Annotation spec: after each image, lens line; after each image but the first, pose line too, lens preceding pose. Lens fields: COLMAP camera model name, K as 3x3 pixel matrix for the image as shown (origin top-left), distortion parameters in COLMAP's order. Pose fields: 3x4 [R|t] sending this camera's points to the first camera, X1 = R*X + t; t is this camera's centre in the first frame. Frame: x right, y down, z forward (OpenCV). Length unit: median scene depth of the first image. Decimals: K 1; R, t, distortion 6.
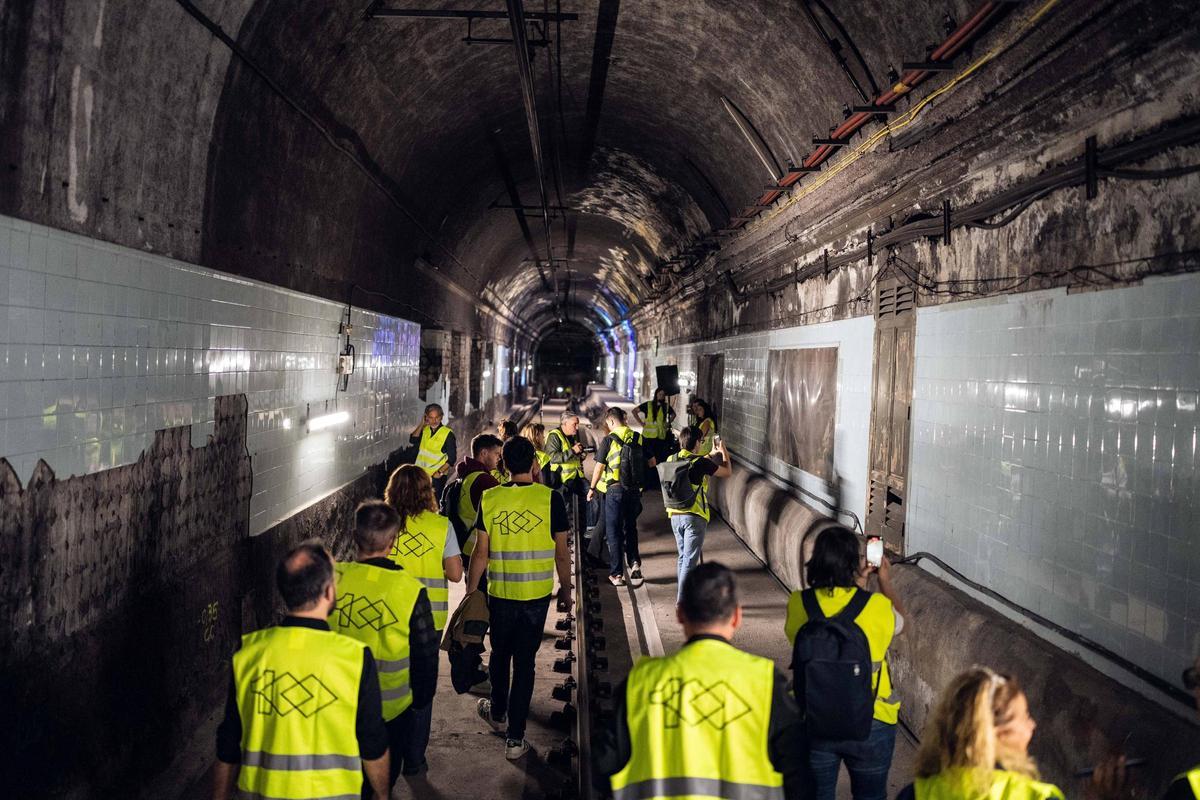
lens RADIAL K [[1138.7, 0, 600.0], [0, 1138.7, 400.0], [0, 0, 1]] dist [-0.036330, 0.132581]
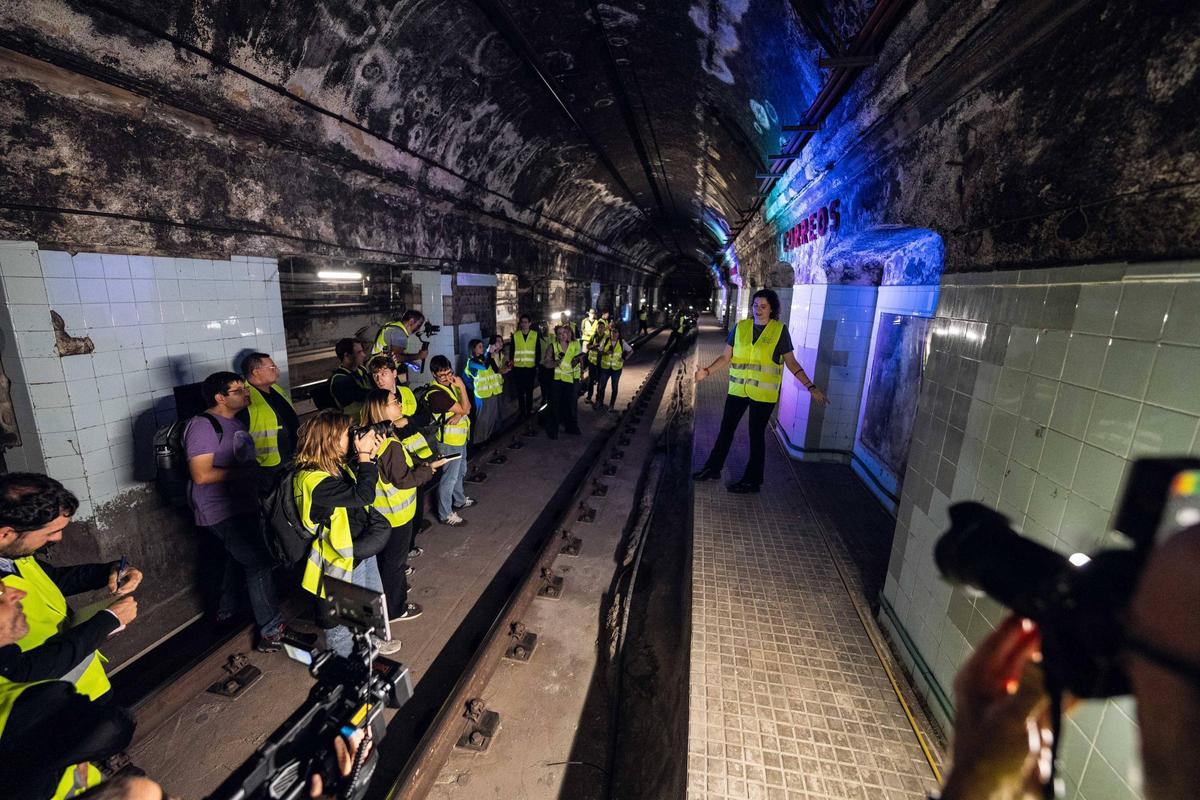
lens RADIAL K [[483.6, 0, 600.0], [0, 483.6, 400.0], [0, 0, 1]] dist [-0.005486, 0.000288]
pose [[0.973803, 0.046025, -0.222686, 0.005876], [-0.003306, 0.982064, 0.188519, -0.040286], [0.227368, -0.182844, 0.956489, 0.975054]]
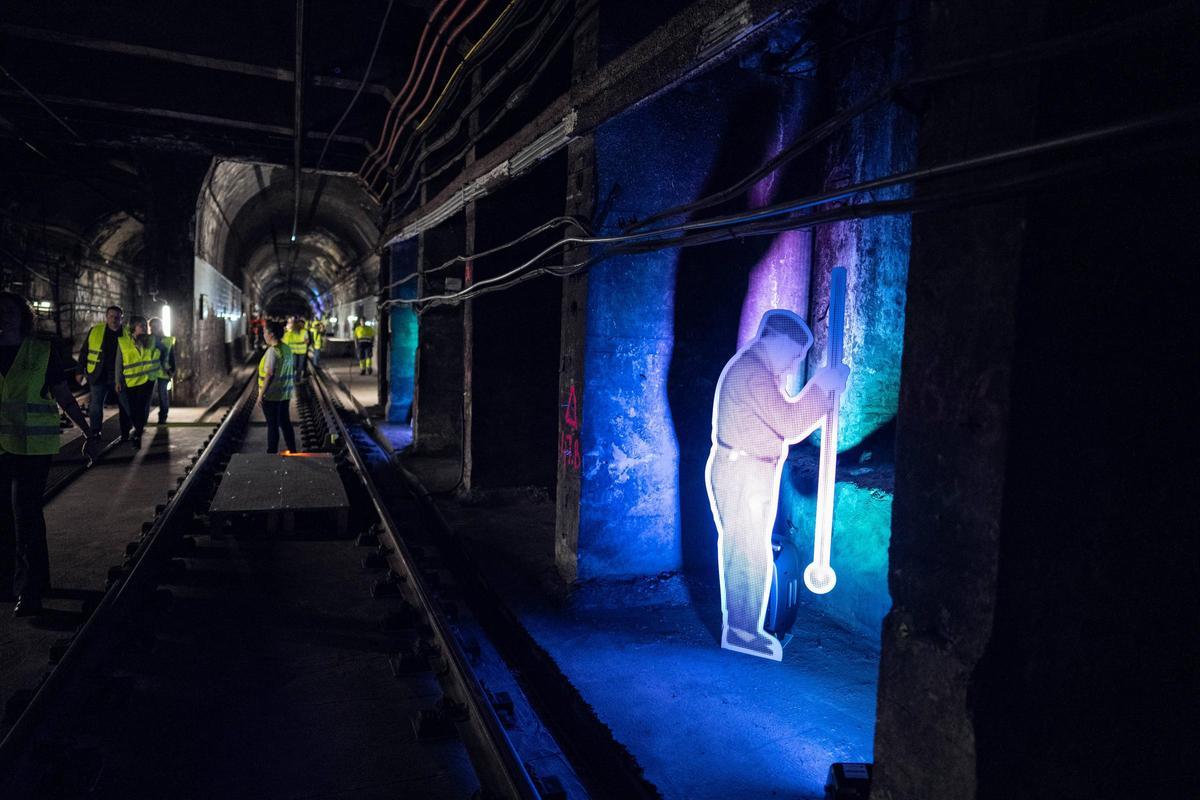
lens RADIAL K [[791.8, 0, 600.0], [0, 791.8, 400.0], [0, 0, 1]] dist [-0.042600, 0.056811]
pose [[0.938502, -0.026285, 0.344272, -0.006421], [0.005220, 0.998064, 0.061971, 0.033053], [-0.345234, -0.056363, 0.936823, -0.435800]]
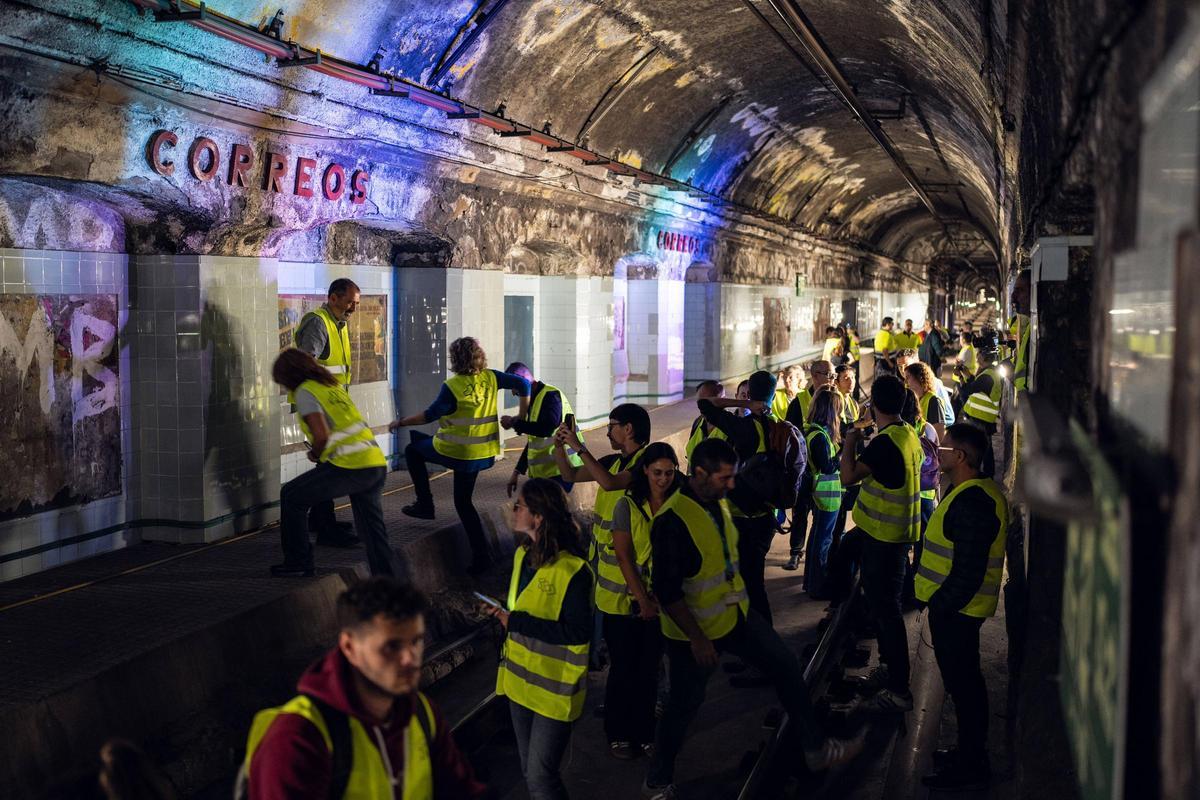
lens RADIAL K [[1220.1, 0, 544.5], [0, 1220.1, 380.7], [0, 0, 1]] dist [-0.047127, 0.144387]
pose [[-0.925848, -0.066334, 0.372030, -0.100534], [-0.026160, 0.993362, 0.112017, -0.059707], [-0.376991, 0.093979, -0.921437, 1.581825]]
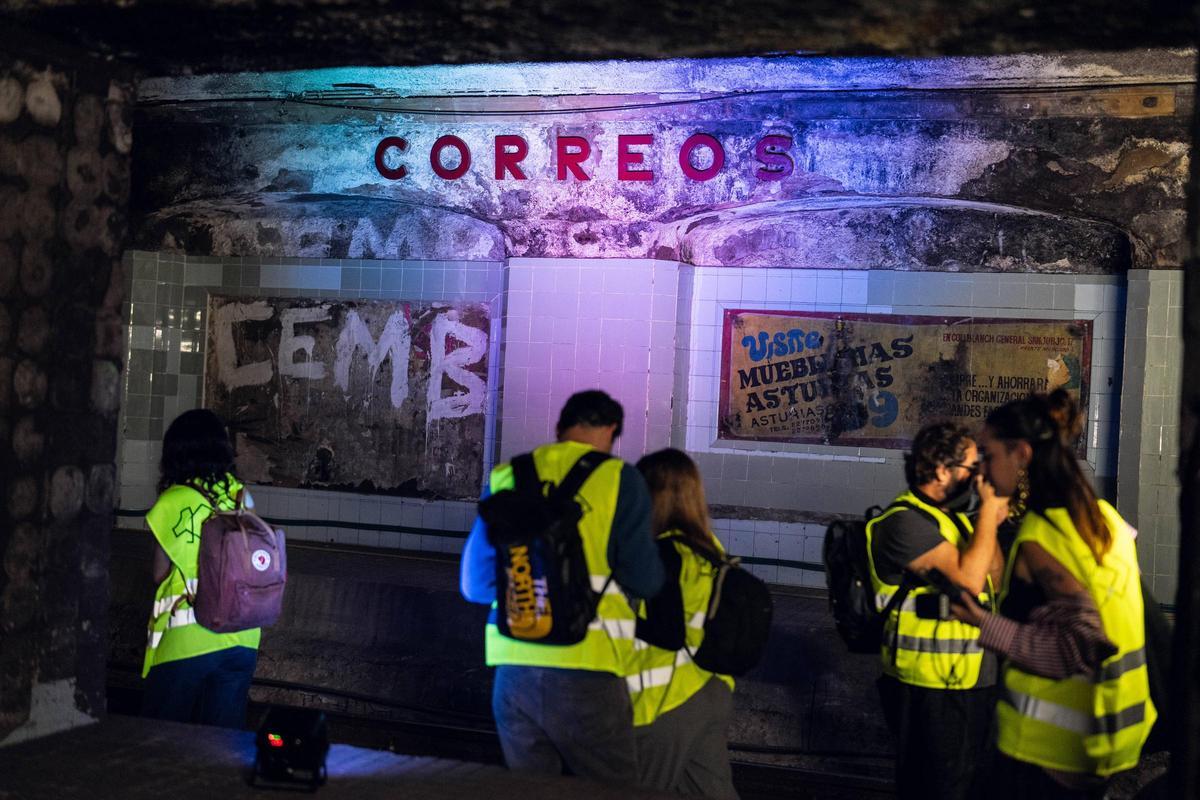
lens RADIAL K [[1663.0, 0, 600.0], [0, 1663.0, 400.0], [0, 0, 1]] dist [-0.157111, 1.011530]
pose [[0.377833, -0.021361, 0.925627, -0.203889], [-0.007765, 0.999626, 0.026239, -0.041444], [-0.925841, -0.017102, 0.377525, 1.312008]]
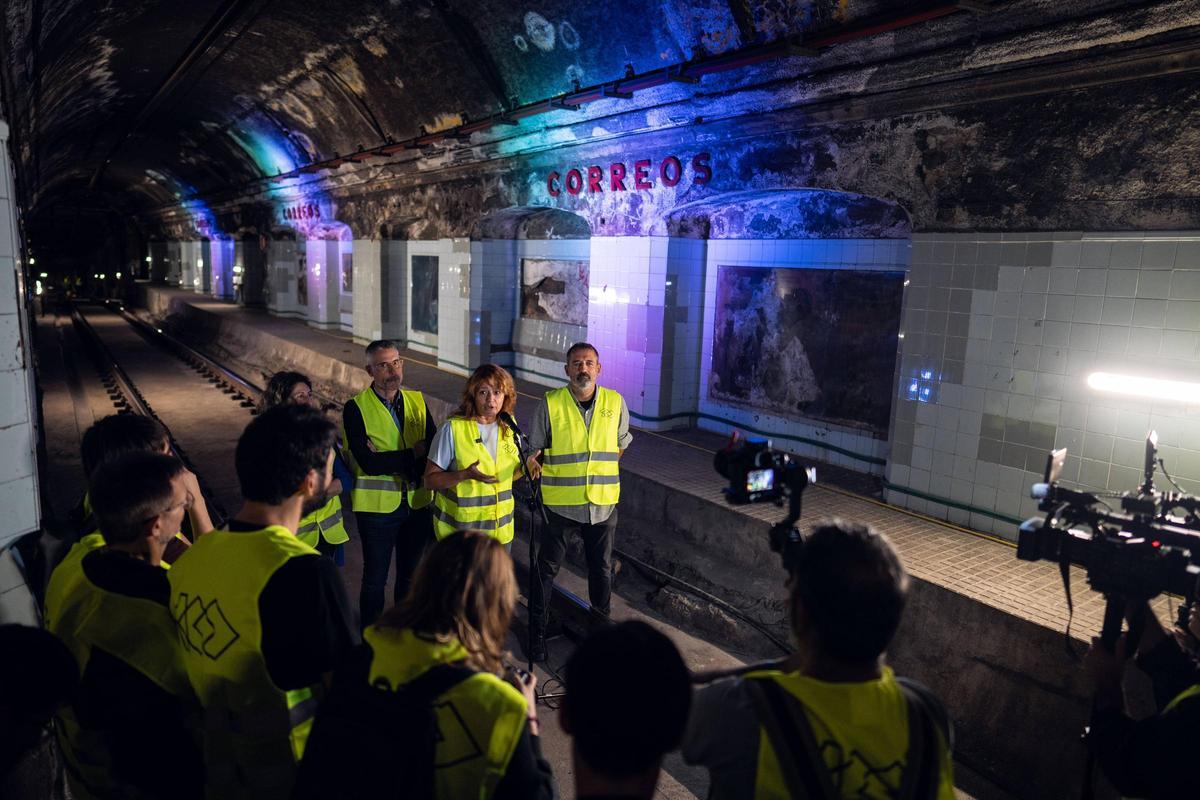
lens RADIAL K [[791.8, 0, 600.0], [0, 791.8, 400.0], [0, 0, 1]] dist [-0.042600, 0.056811]
pose [[0.831260, -0.104401, 0.545991, -0.086838], [0.014512, 0.985946, 0.166433, -0.039431], [-0.555694, -0.130426, 0.821093, 0.959911]]
